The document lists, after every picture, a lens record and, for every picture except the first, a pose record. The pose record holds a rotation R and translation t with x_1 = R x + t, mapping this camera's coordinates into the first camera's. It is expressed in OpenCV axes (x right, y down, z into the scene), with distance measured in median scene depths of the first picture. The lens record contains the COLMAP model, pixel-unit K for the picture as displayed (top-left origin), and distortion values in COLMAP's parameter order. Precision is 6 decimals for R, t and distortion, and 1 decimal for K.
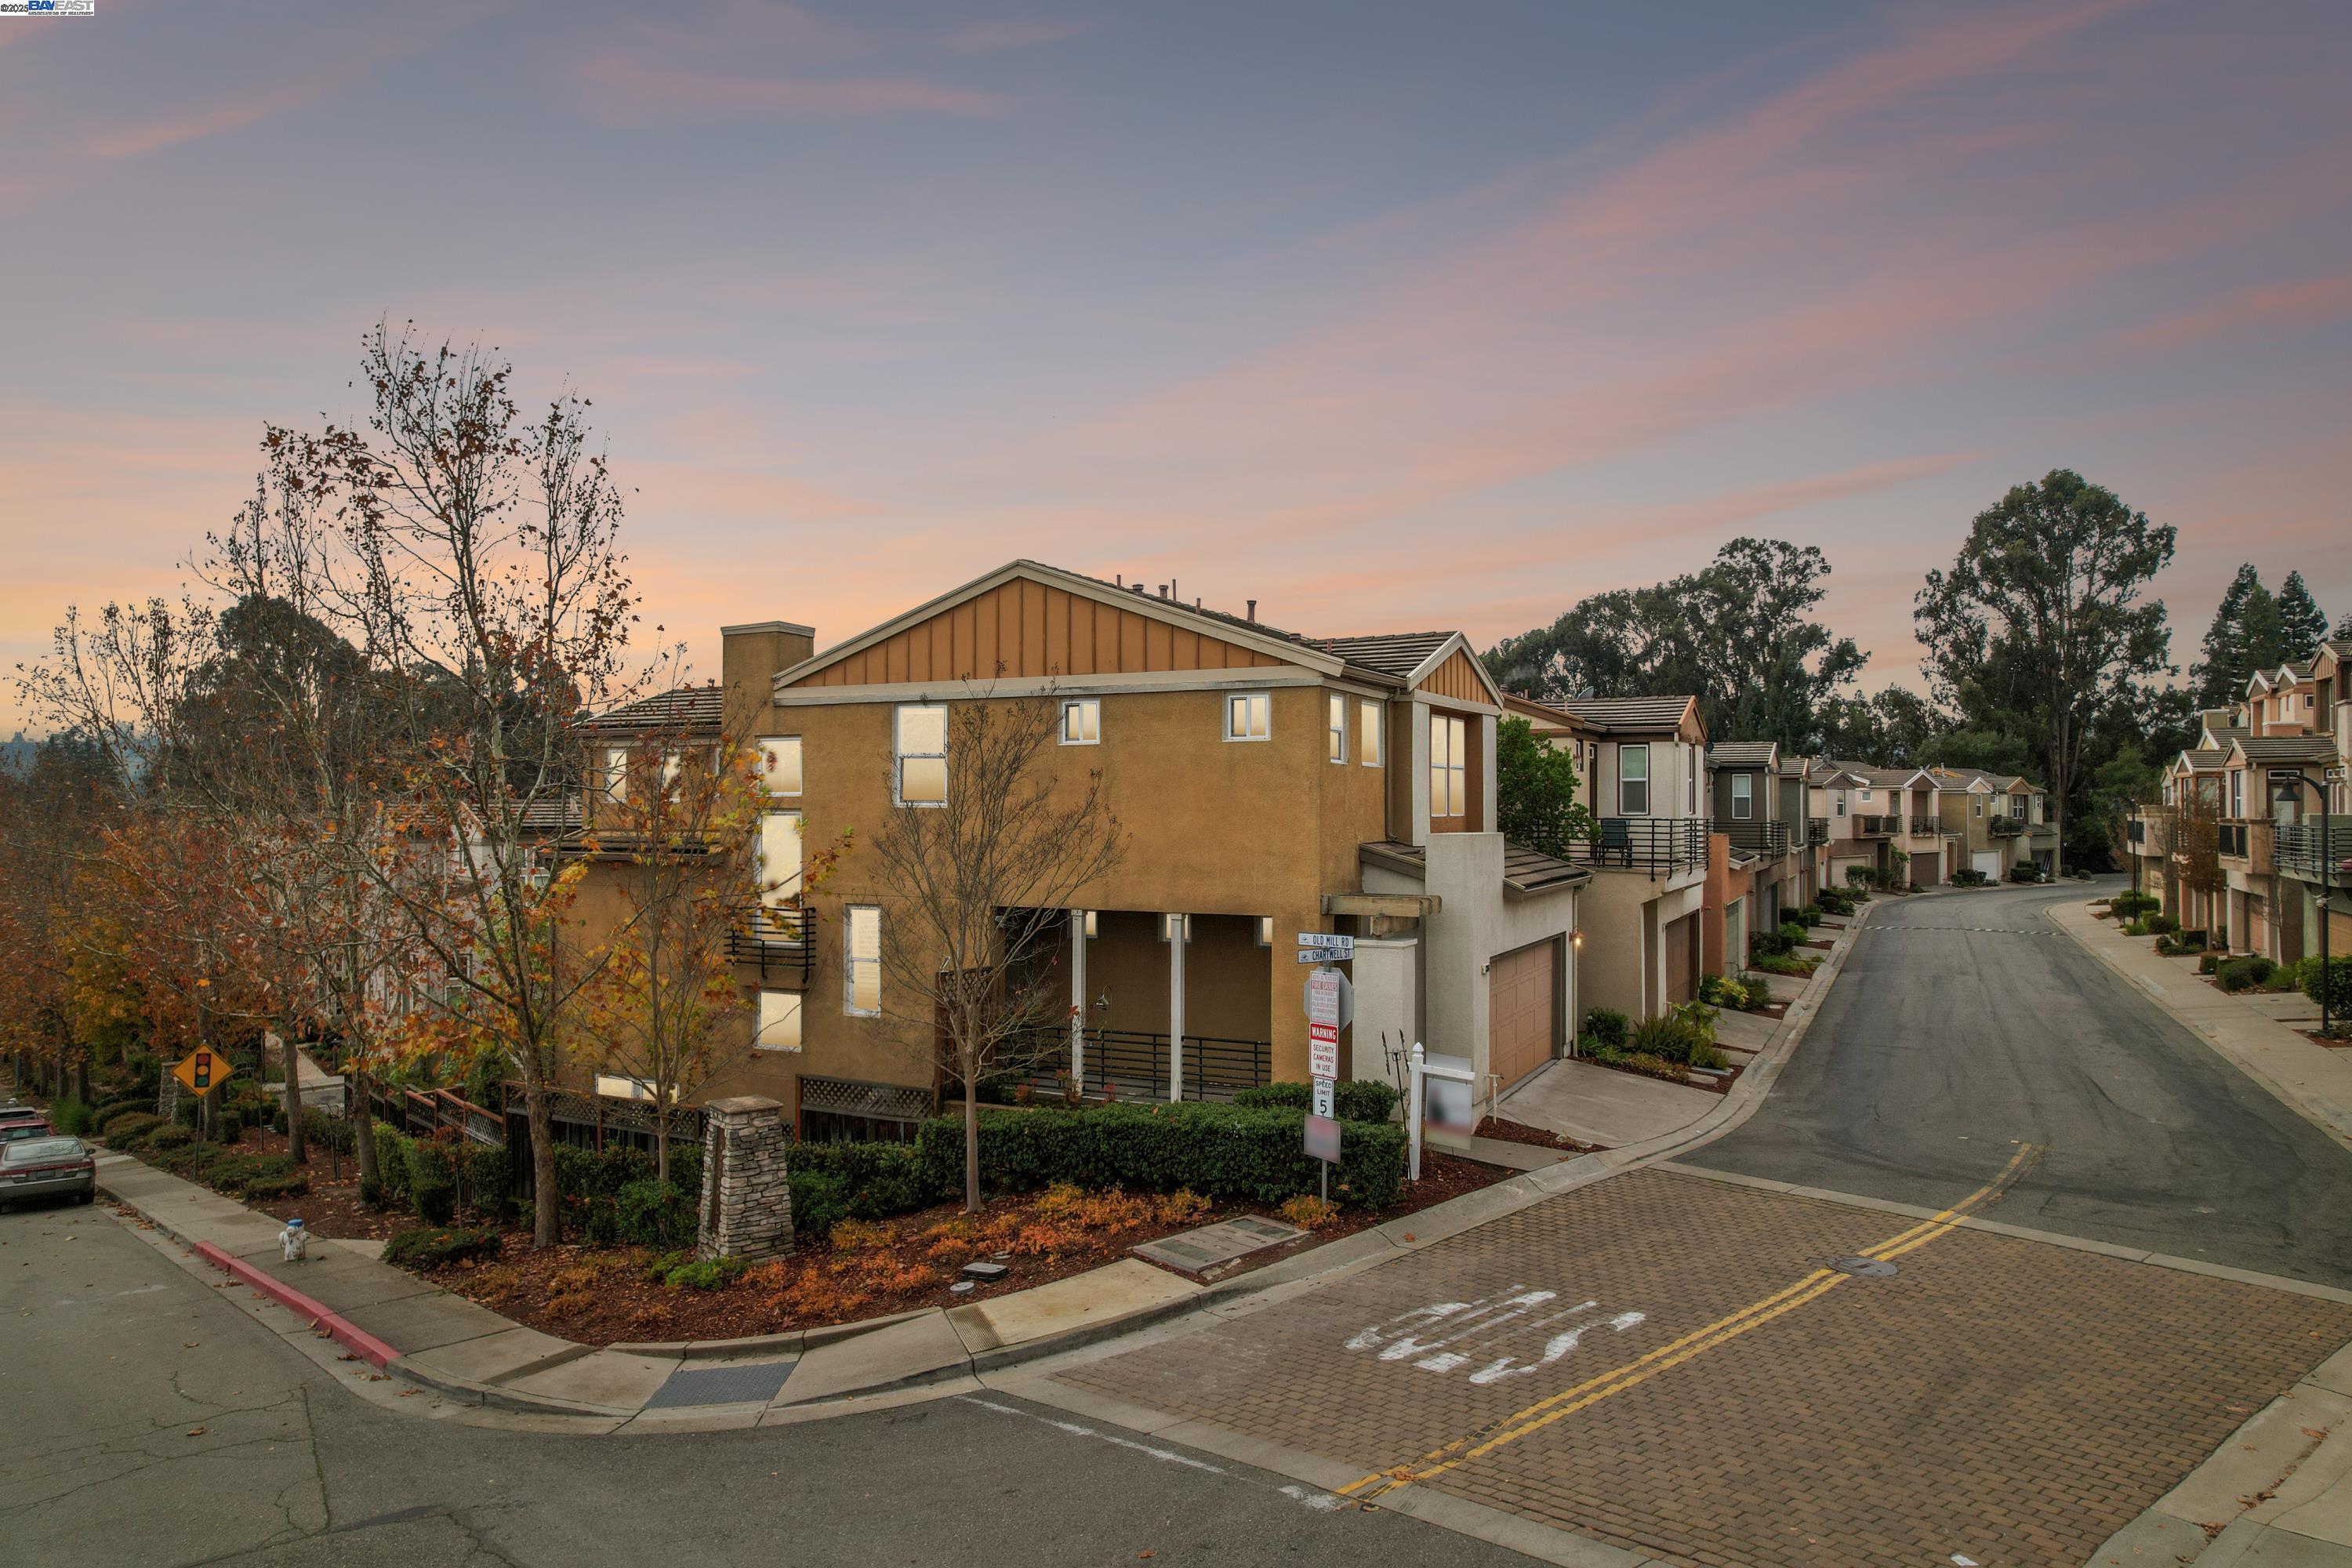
lens RADIAL K [[1504.9, 0, 1170.0], [0, 1504.9, 791.1], [0, 0, 1]] dist [-0.067321, 0.056428]
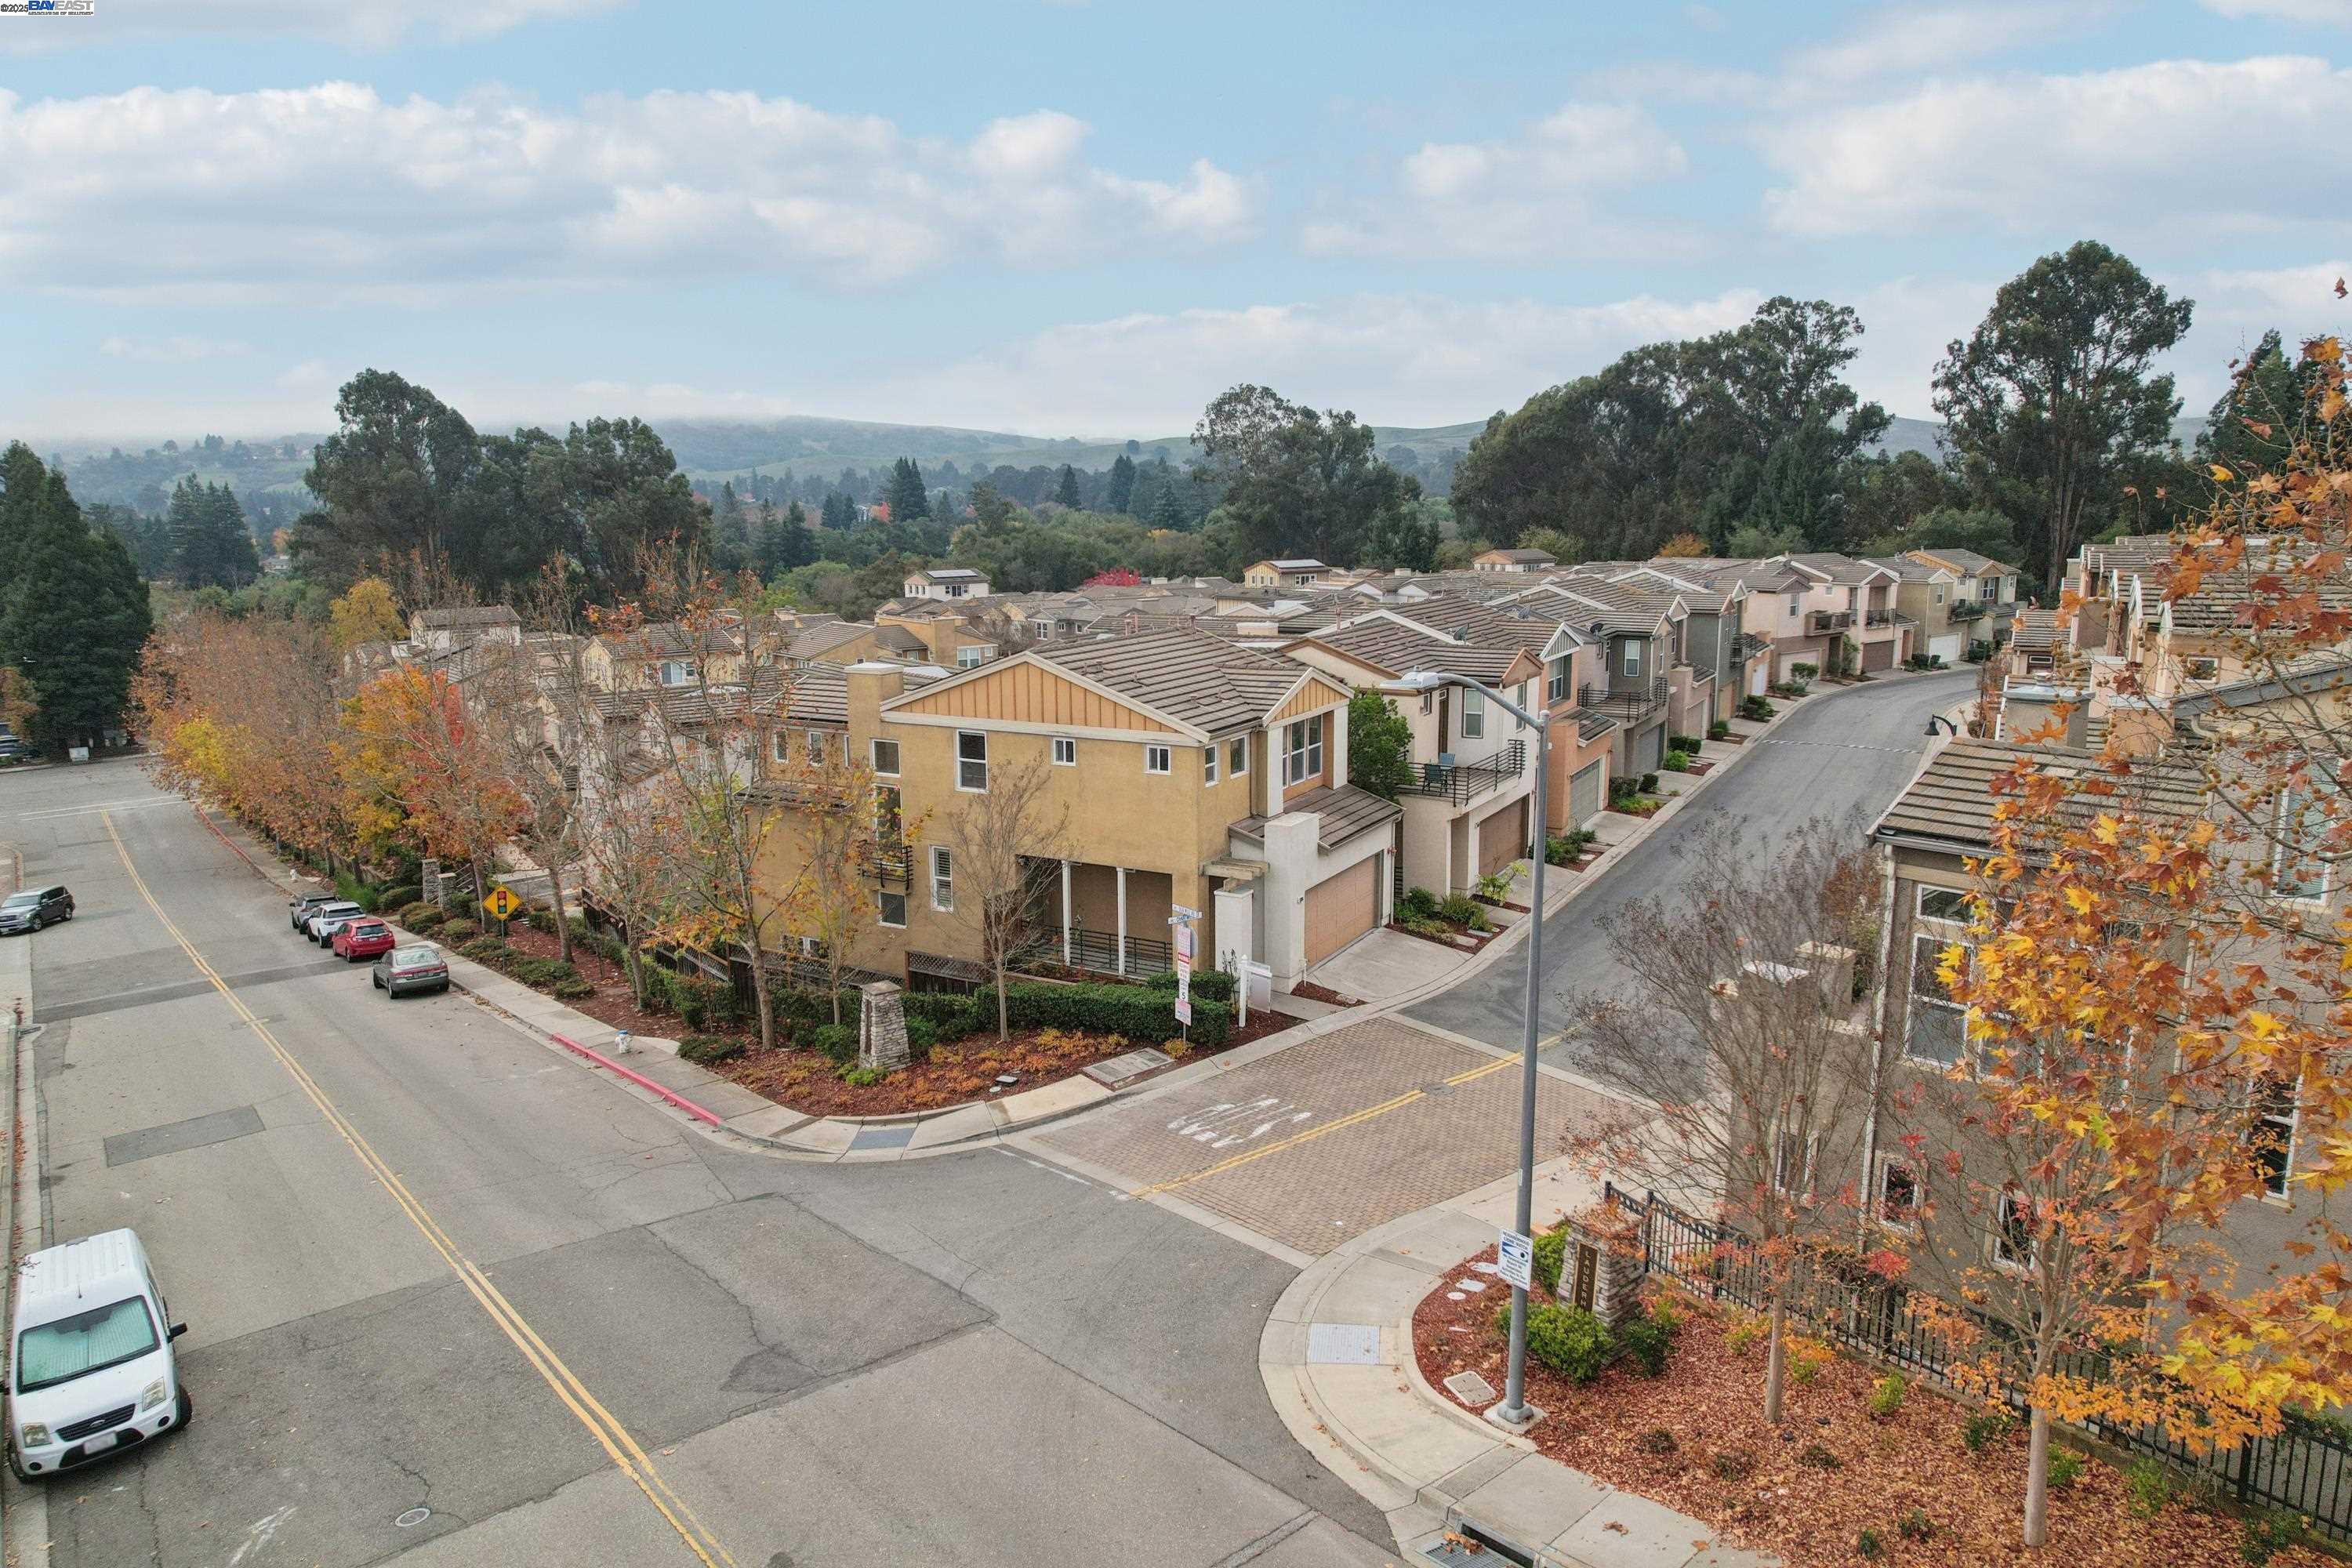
lens RADIAL K [[1504.9, 0, 1171.8], [0, 1504.9, 787.2], [0, 0, 1]] dist [-0.067321, 0.056428]
pose [[0.998616, -0.000973, -0.052591, 0.153199], [0.011279, 0.980534, 0.196025, -0.344089], [0.051376, -0.196347, 0.979188, -0.662452]]
